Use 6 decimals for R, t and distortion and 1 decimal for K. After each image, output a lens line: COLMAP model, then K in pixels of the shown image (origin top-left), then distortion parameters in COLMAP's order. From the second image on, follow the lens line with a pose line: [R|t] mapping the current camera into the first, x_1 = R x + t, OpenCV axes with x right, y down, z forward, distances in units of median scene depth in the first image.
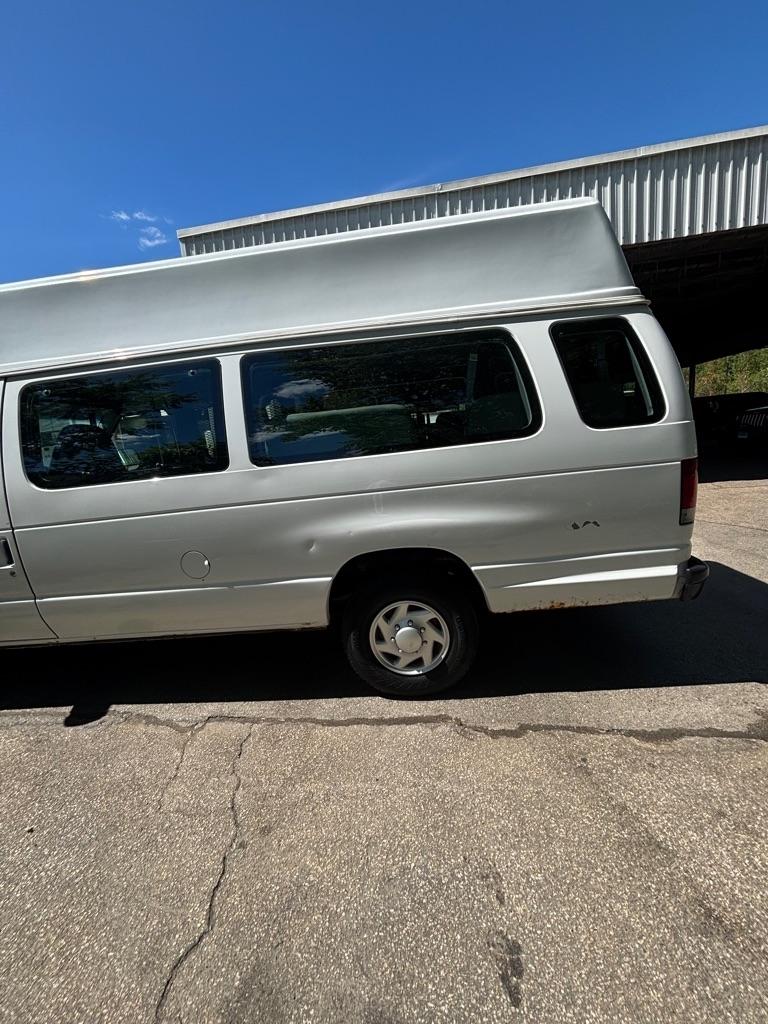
lens RADIAL K [[411.3, 0, 383.3], [0, 411.3, 513.1], [0, 0, 1]] dist [-0.003132, 0.001721]
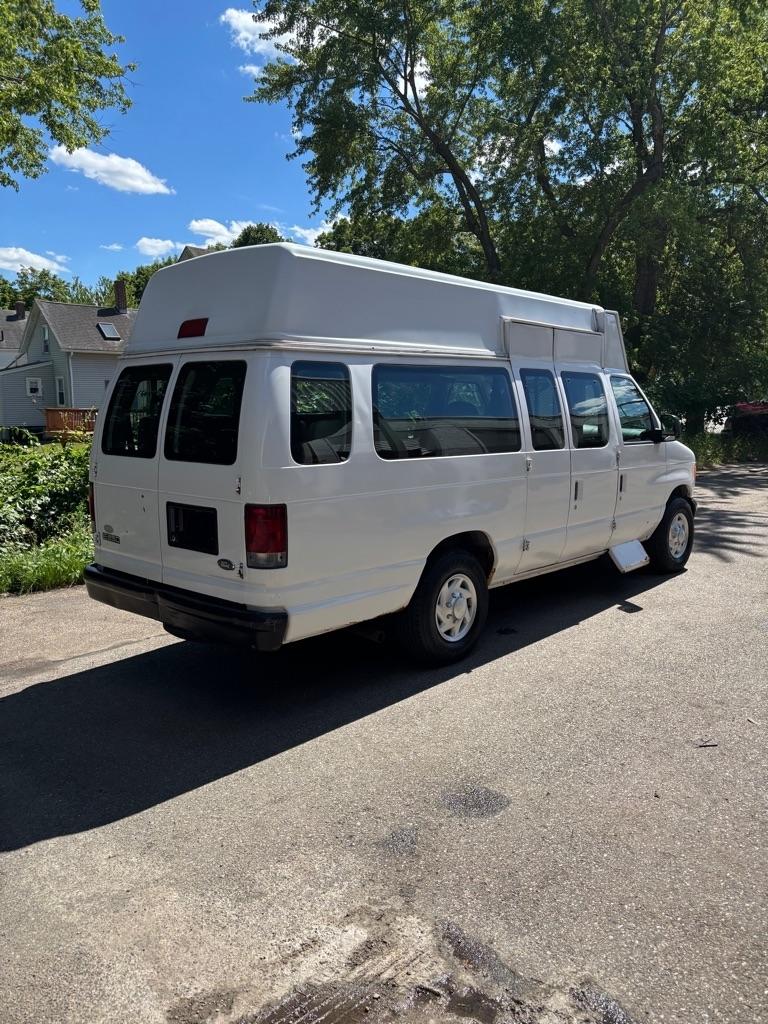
lens RADIAL K [[770.2, 0, 395.5], [0, 770.2, 502.3], [0, 0, 1]] dist [0.054087, -0.061536]
pose [[-0.611434, 0.199002, -0.765863, 1.973310], [-0.087544, 0.944907, 0.315416, -0.888926], [0.786438, 0.259903, -0.560326, 3.011783]]
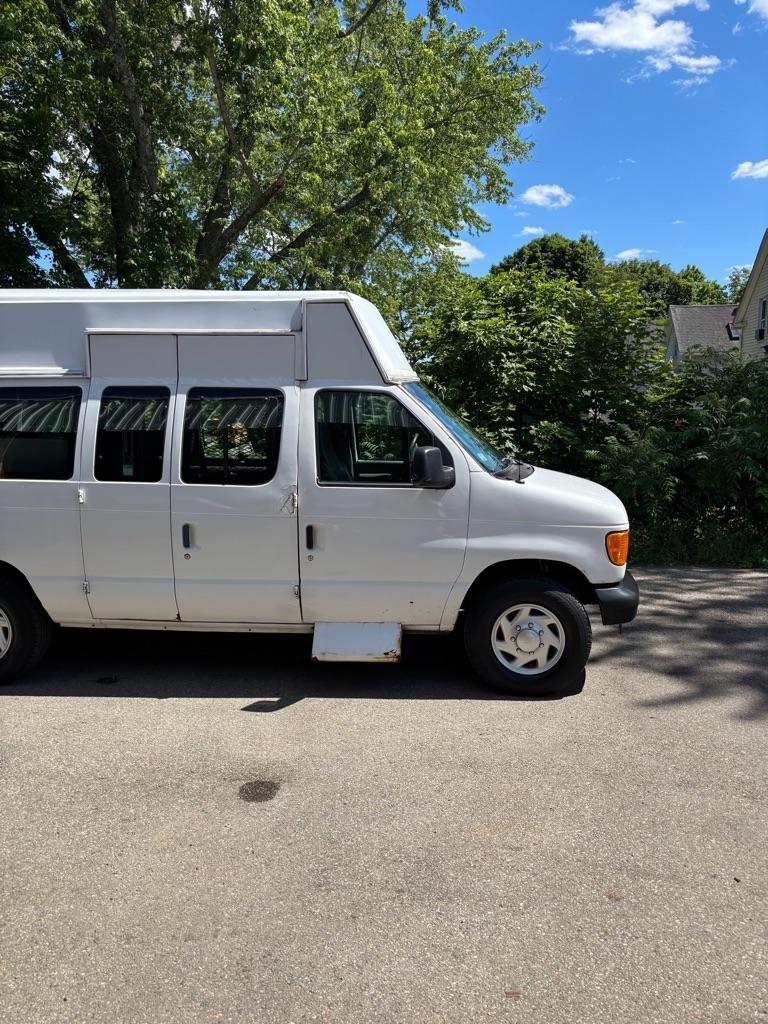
lens RADIAL K [[770.2, 0, 391.9], [0, 770.2, 513.0], [0, 0, 1]] dist [0.054087, -0.061536]
pose [[-0.994648, 0.100651, 0.023361, -1.203535], [0.102834, 0.942230, 0.318790, -0.820683], [0.010075, 0.319486, -0.947537, 4.051719]]
